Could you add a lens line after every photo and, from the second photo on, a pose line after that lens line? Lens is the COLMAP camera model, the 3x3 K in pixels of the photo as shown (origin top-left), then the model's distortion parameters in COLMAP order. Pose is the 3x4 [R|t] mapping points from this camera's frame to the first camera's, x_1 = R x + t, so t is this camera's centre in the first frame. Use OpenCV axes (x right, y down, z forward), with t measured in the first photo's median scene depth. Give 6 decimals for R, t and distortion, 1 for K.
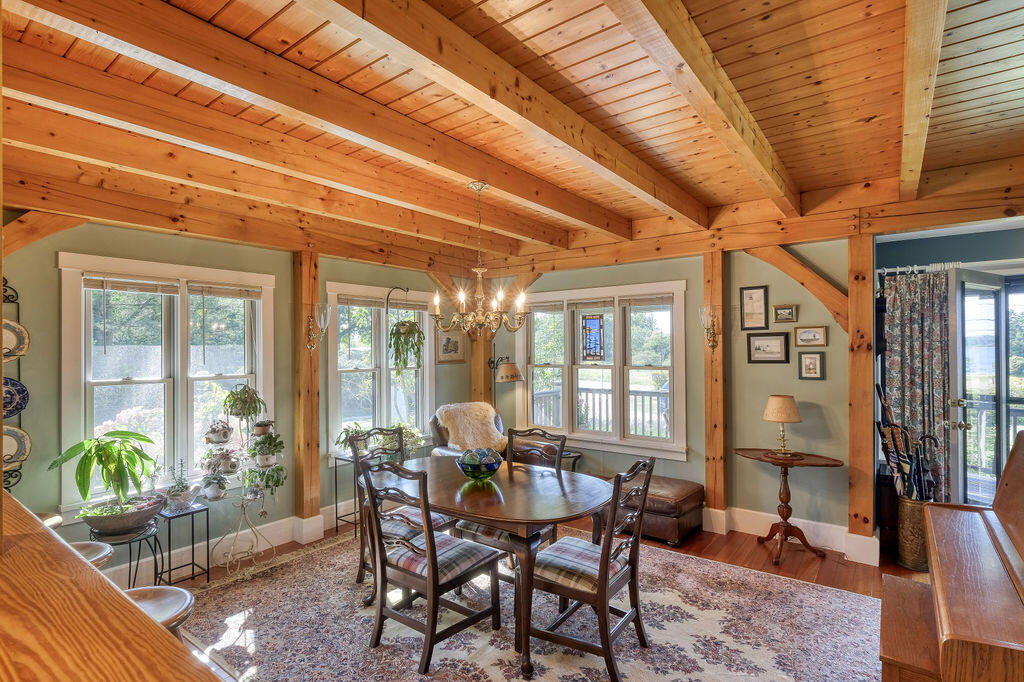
lens RADIAL K [[504.3, 0, 511.0], [0, 504.3, 343.6], [0, 0, 1]] dist [0.001109, 0.000169]
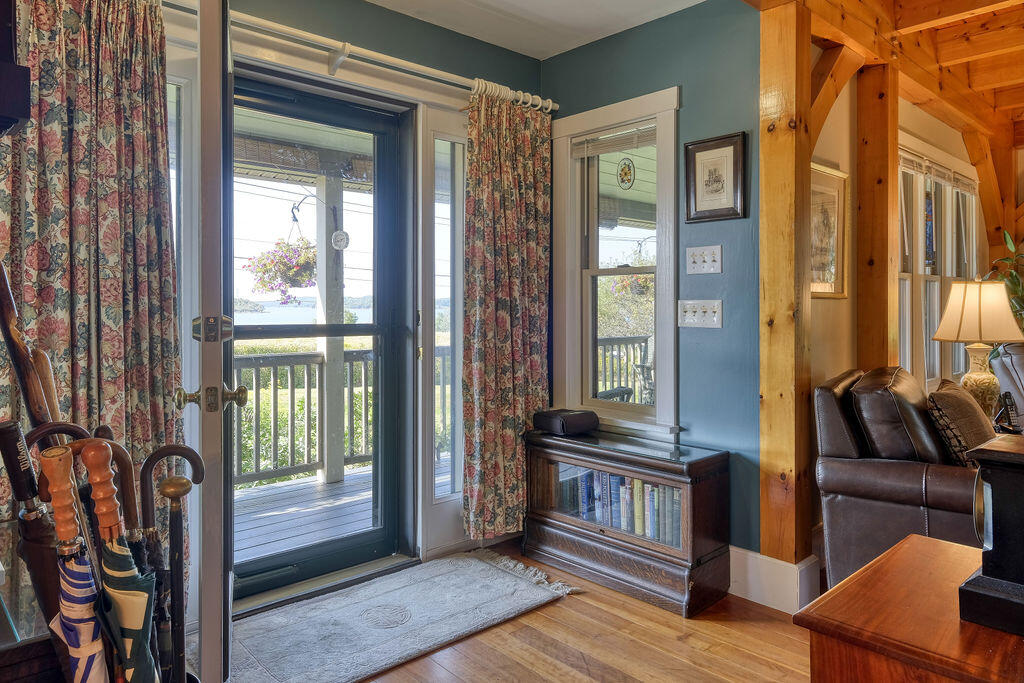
lens RADIAL K [[680.4, 0, 503.8], [0, 680.4, 307.4], [0, 0, 1]] dist [-0.001581, -0.000603]
pose [[0.182898, 0.004856, 0.983120, 0.409352], [-0.006307, 0.999973, -0.003765, 0.088898], [-0.983112, -0.005512, 0.182924, 0.622995]]
